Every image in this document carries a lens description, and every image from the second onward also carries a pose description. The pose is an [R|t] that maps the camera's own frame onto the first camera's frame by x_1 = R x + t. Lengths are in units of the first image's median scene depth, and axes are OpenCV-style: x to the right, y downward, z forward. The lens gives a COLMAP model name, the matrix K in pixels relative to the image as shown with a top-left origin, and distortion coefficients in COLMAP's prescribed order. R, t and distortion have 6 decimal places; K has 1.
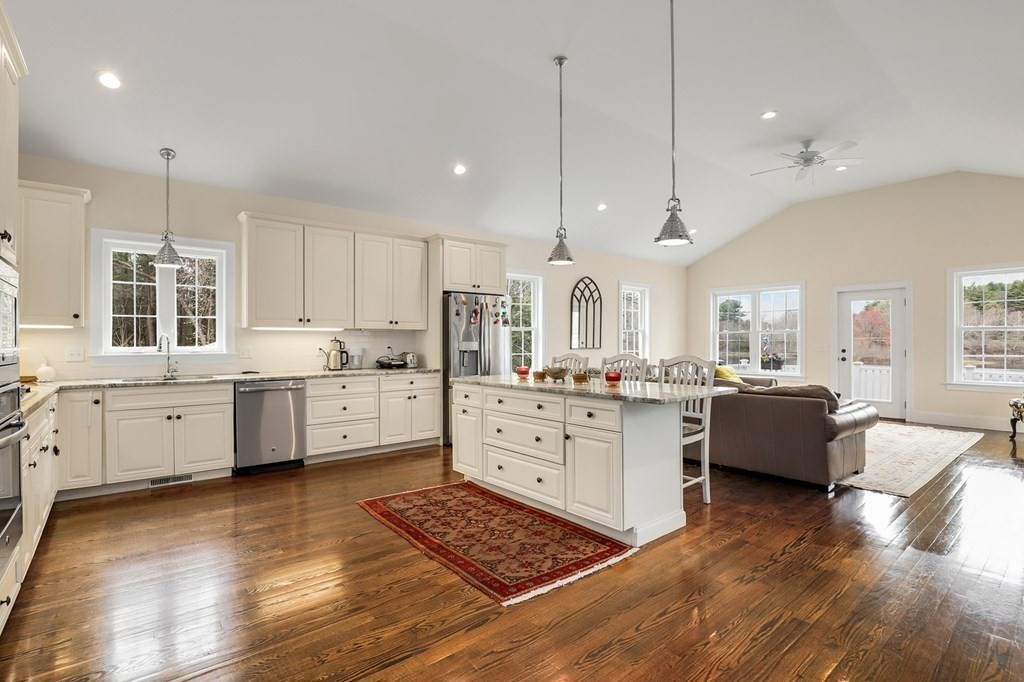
lens RADIAL K [[481.5, 0, 512.0], [0, 481.5, 341.0], [0, 0, 1]] dist [-0.026769, -0.000066]
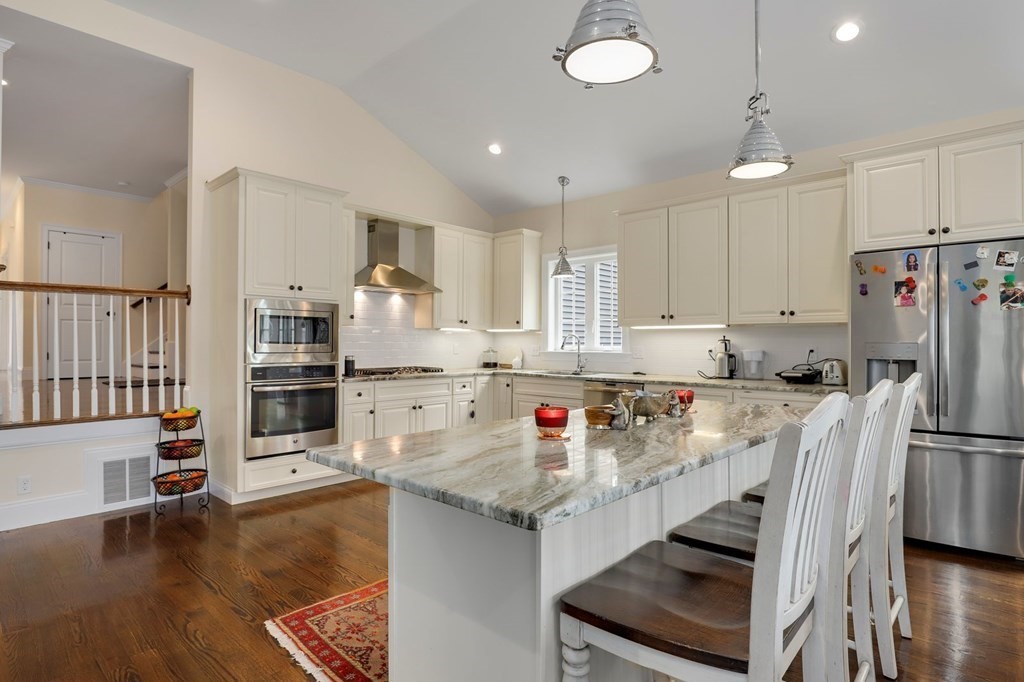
lens RADIAL K [[535.5, 0, 514.5], [0, 535.5, 337.8], [0, 0, 1]] dist [-0.023797, 0.000045]
pose [[0.141741, -0.003856, -0.989896, 0.577133], [-0.001076, 0.999991, -0.004049, -0.001279], [0.989903, 0.001639, 0.141736, 0.708528]]
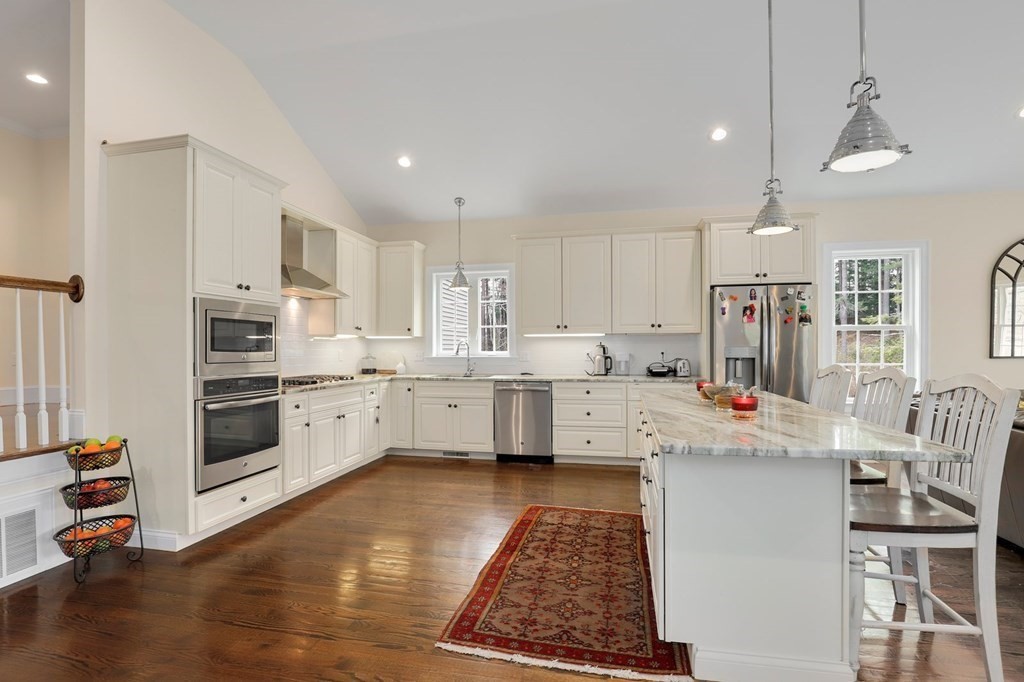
lens RADIAL K [[486.8, 0, 516.3], [0, 486.8, 347.7], [0, 0, 1]] dist [-0.027075, 0.000004]
pose [[0.626125, 0.000592, -0.779722, 0.412038], [0.003778, 0.999986, 0.003793, -0.001808], [0.779713, -0.005321, 0.626114, 0.295569]]
